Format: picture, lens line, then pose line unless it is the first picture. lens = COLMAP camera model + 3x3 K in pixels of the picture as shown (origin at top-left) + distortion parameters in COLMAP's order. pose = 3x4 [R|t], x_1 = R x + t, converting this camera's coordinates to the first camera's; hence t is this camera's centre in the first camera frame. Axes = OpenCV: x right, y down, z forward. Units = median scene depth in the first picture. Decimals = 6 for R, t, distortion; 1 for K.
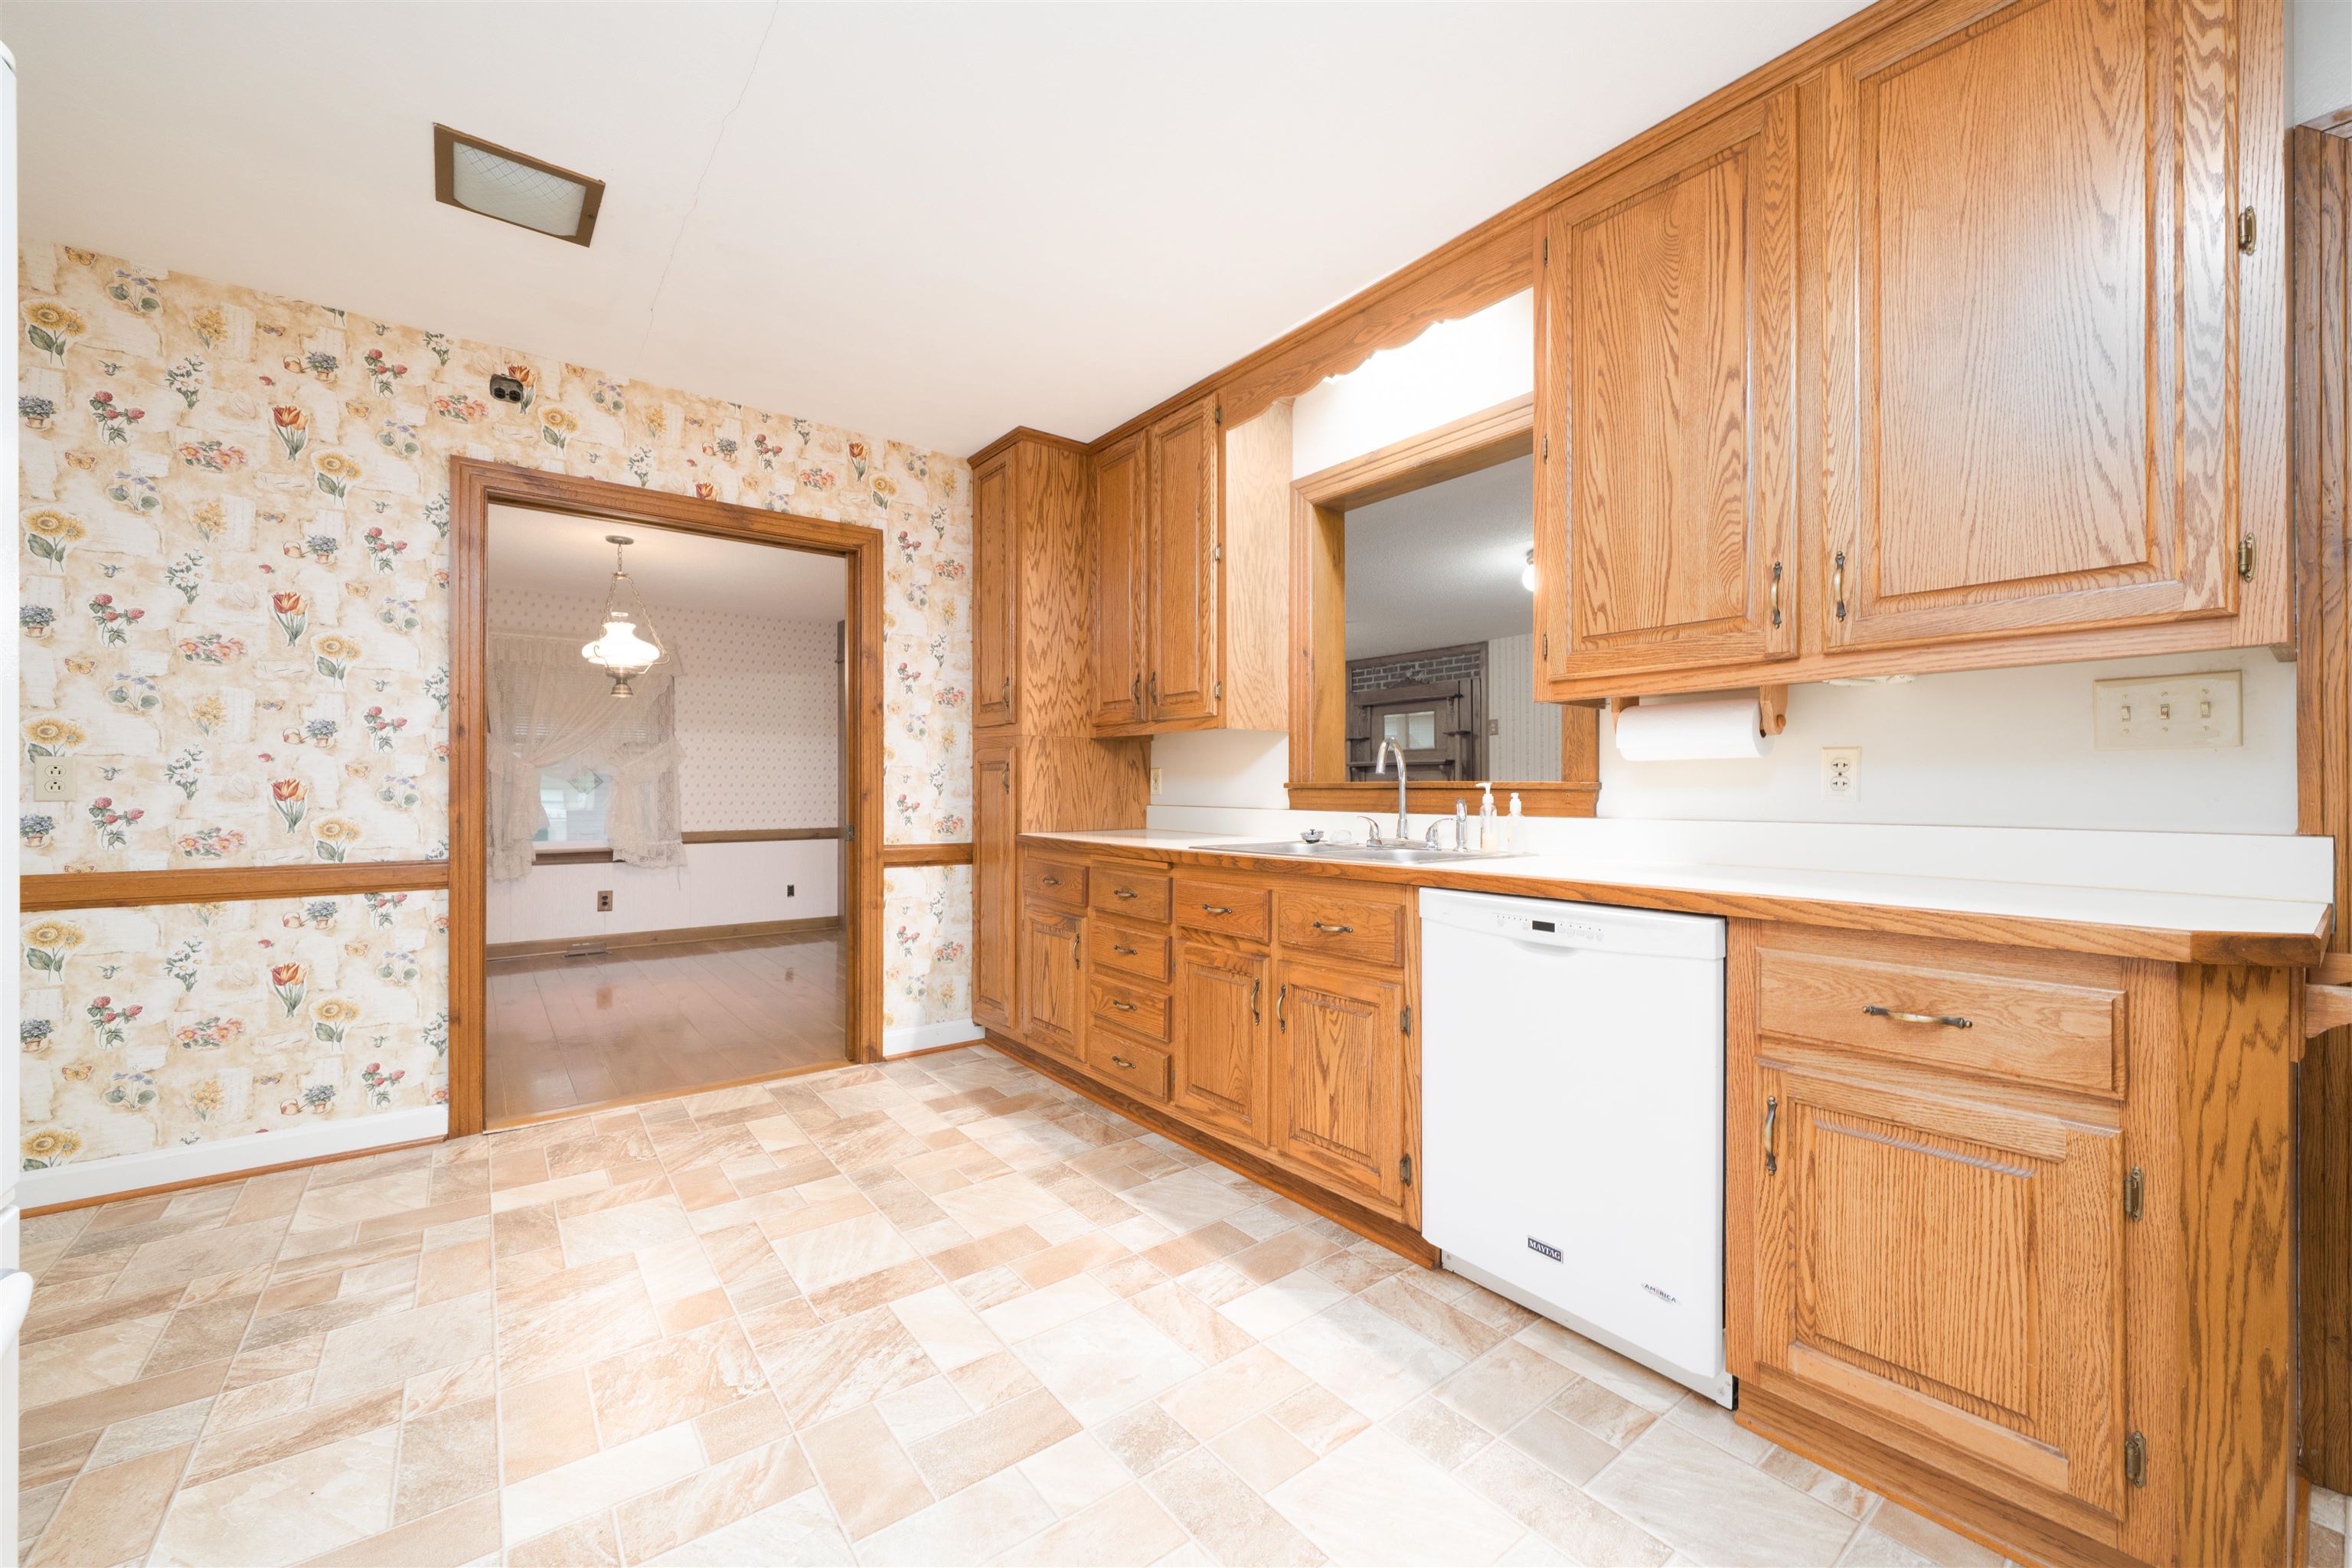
lens RADIAL K [[908.9, 0, 1163.9], [0, 908.9, 790.4], [0, 0, 1]] dist [0.001215, 0.000073]
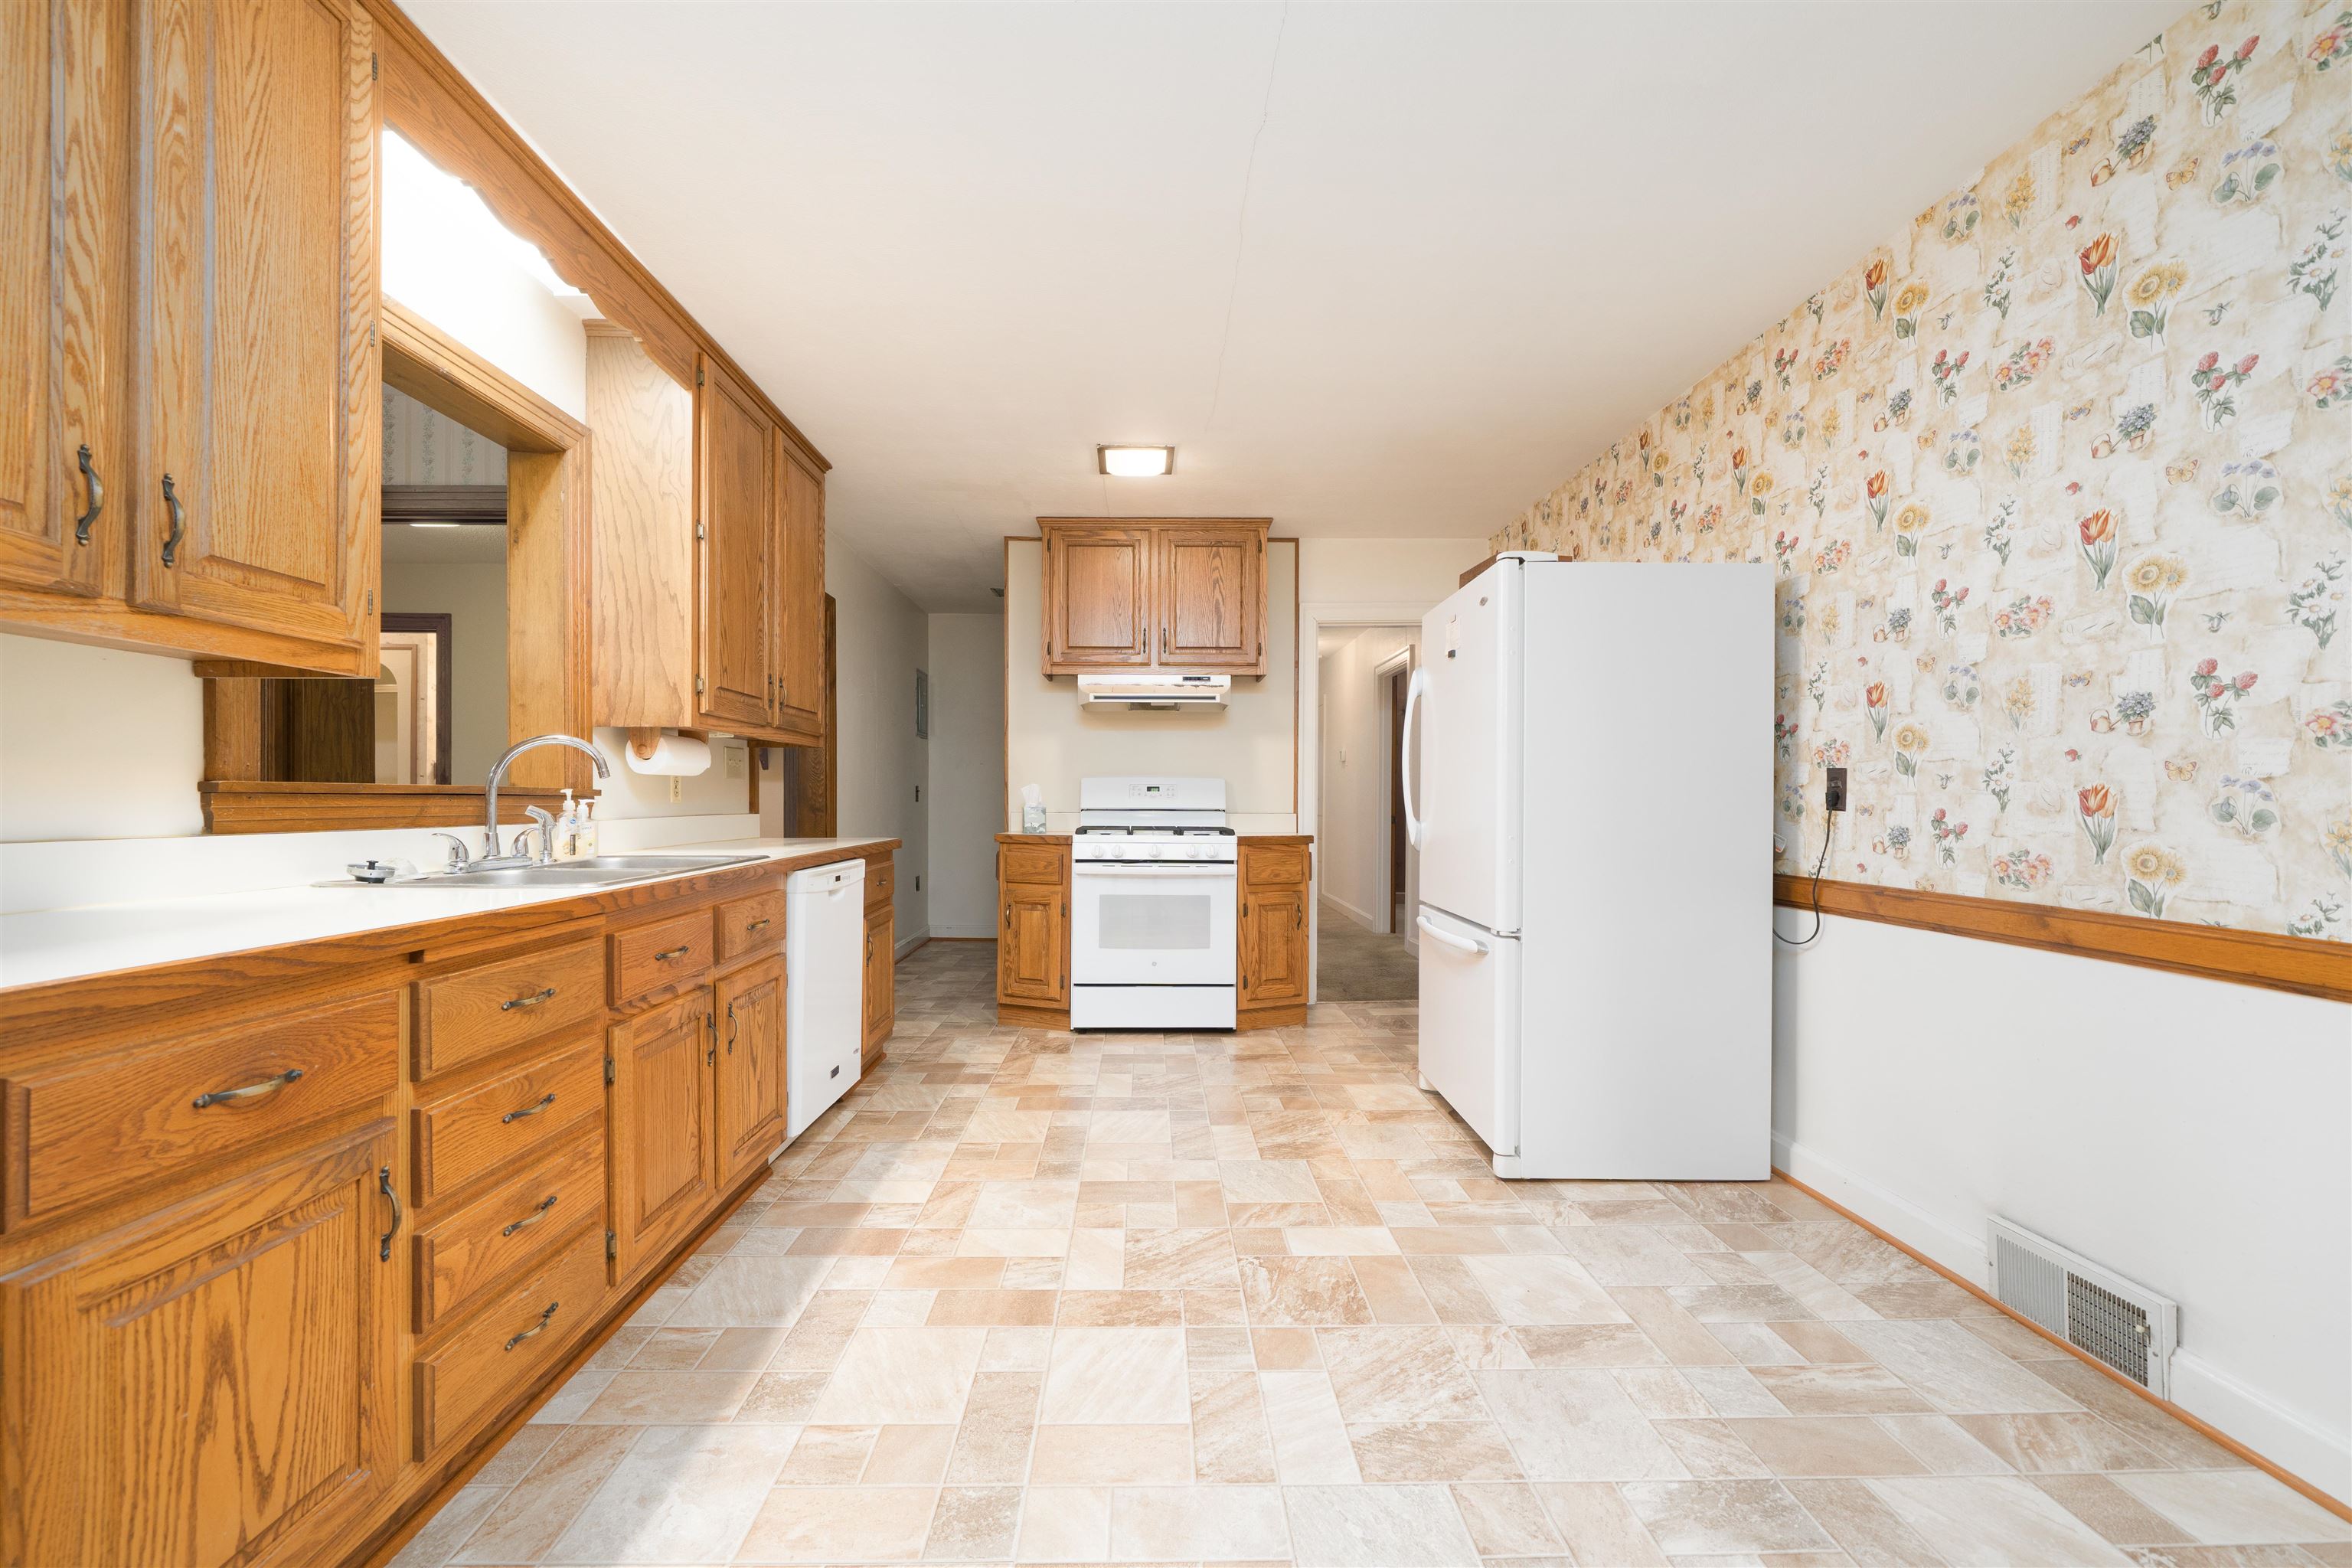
lens RADIAL K [[908.9, 0, 1163.9], [0, 908.9, 790.4], [0, 0, 1]] dist [0.001215, 0.000073]
pose [[-0.808259, 0.002630, 0.588821, -0.859883], [-0.002302, 0.999968, -0.007627, -0.000421], [-0.588823, -0.007520, -0.808227, 1.632299]]
